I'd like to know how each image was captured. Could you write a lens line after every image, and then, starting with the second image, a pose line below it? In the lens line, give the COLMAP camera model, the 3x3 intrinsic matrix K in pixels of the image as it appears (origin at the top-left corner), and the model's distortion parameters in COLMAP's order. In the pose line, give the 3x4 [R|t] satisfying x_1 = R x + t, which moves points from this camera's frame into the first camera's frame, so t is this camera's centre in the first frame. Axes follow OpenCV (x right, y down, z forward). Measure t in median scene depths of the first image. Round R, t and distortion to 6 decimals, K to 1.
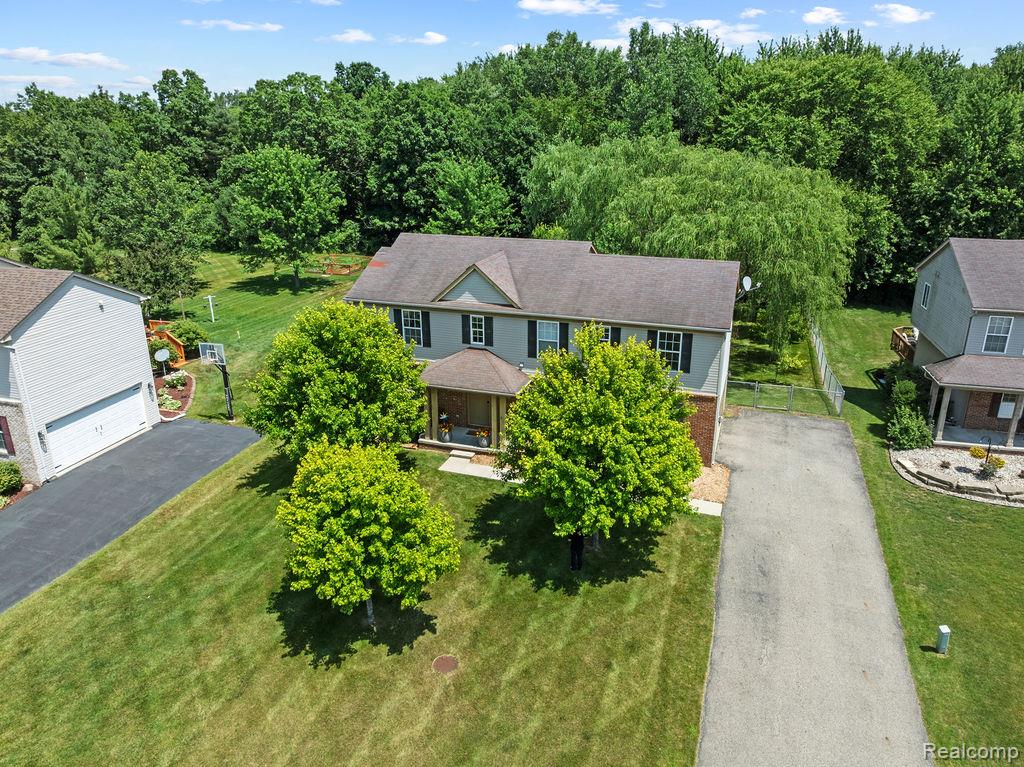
lens RADIAL K [[723.8, 0, 519.3], [0, 723.8, 381.4], [0, 0, 1]] dist [-0.037656, 0.005863]
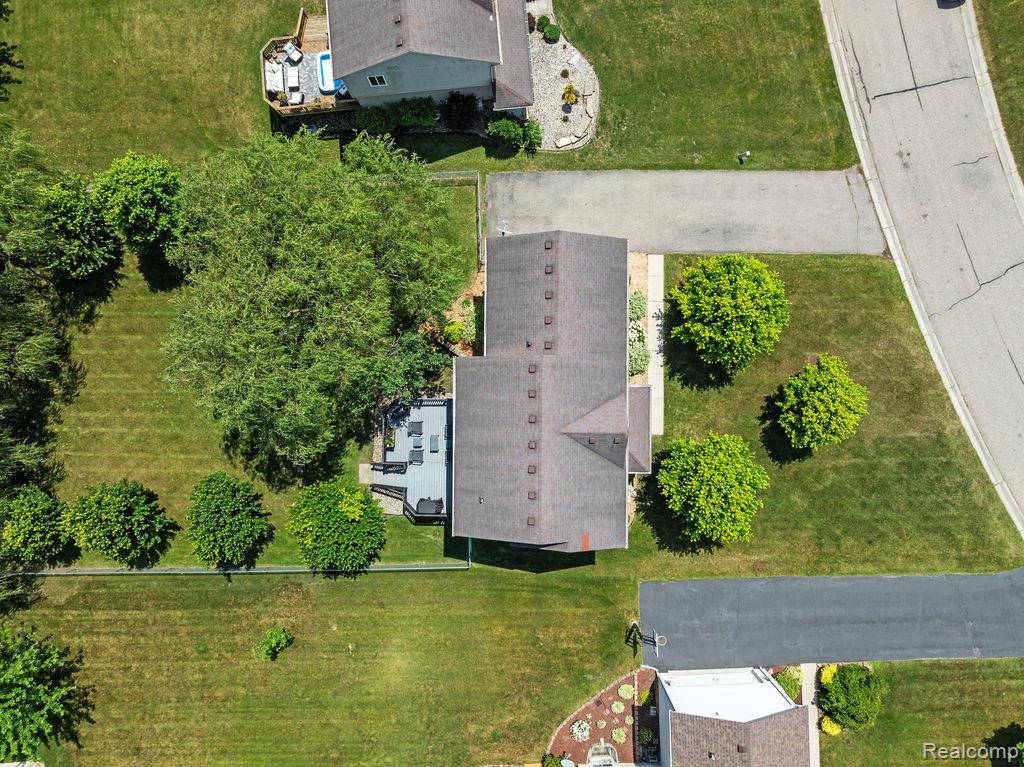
lens RADIAL K [[723.8, 0, 512.6], [0, 723.8, 381.8], [0, 0, 1]] dist [-0.037656, 0.005863]
pose [[-0.318345, -0.947536, 0.028849, 0.052215], [0.324808, -0.080435, 0.942353, -1.449379], [-0.890593, 0.309364, 0.333374, 0.769982]]
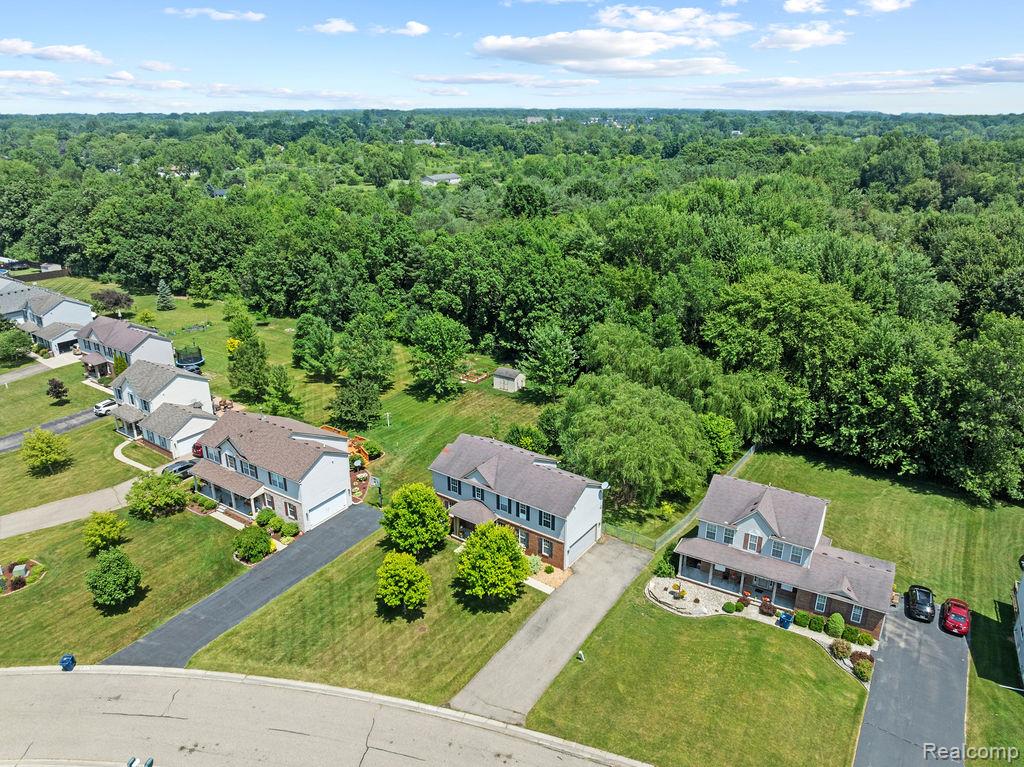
lens RADIAL K [[723.8, 0, 516.2], [0, 723.8, 380.2], [0, 0, 1]] dist [-0.037656, 0.005863]
pose [[0.957901, 0.105603, -0.266970, 0.689973], [-0.099084, 0.994360, 0.037814, -0.572883], [0.269458, -0.009769, 0.962963, -1.286790]]
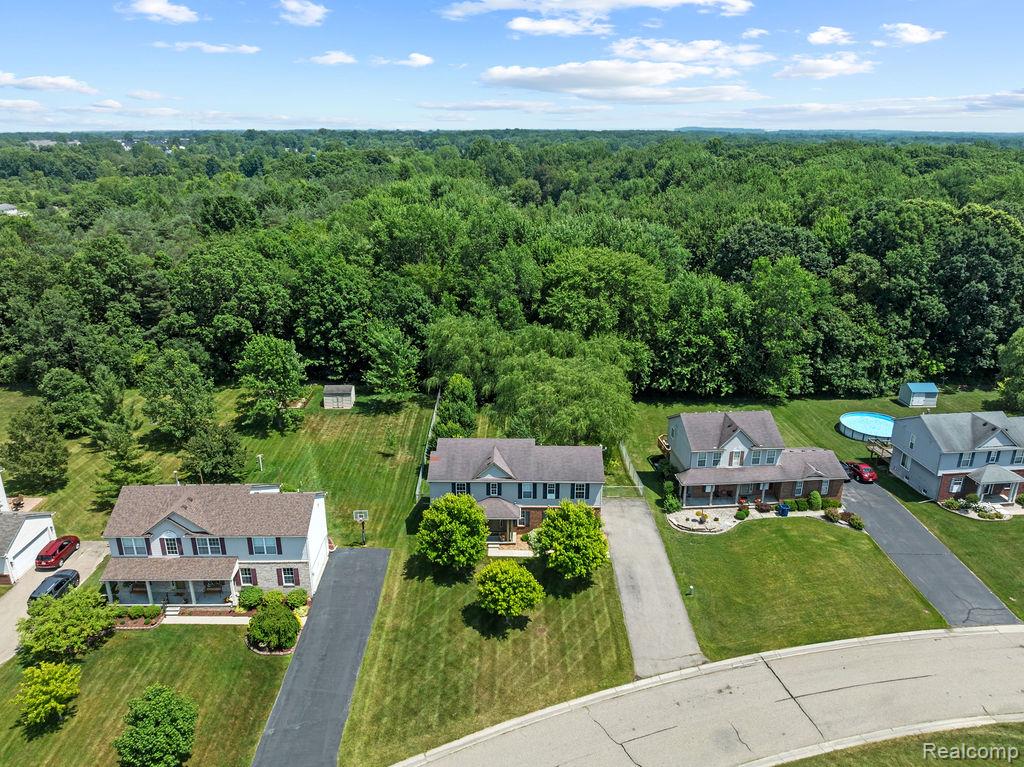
lens RADIAL K [[723.8, 0, 517.5], [0, 723.8, 385.3], [0, 0, 1]] dist [-0.037656, 0.005863]
pose [[0.947941, -0.100281, 0.302243, -0.674697], [0.099528, 0.994873, 0.017932, -0.452556], [-0.302492, 0.013083, 0.953062, -1.217946]]
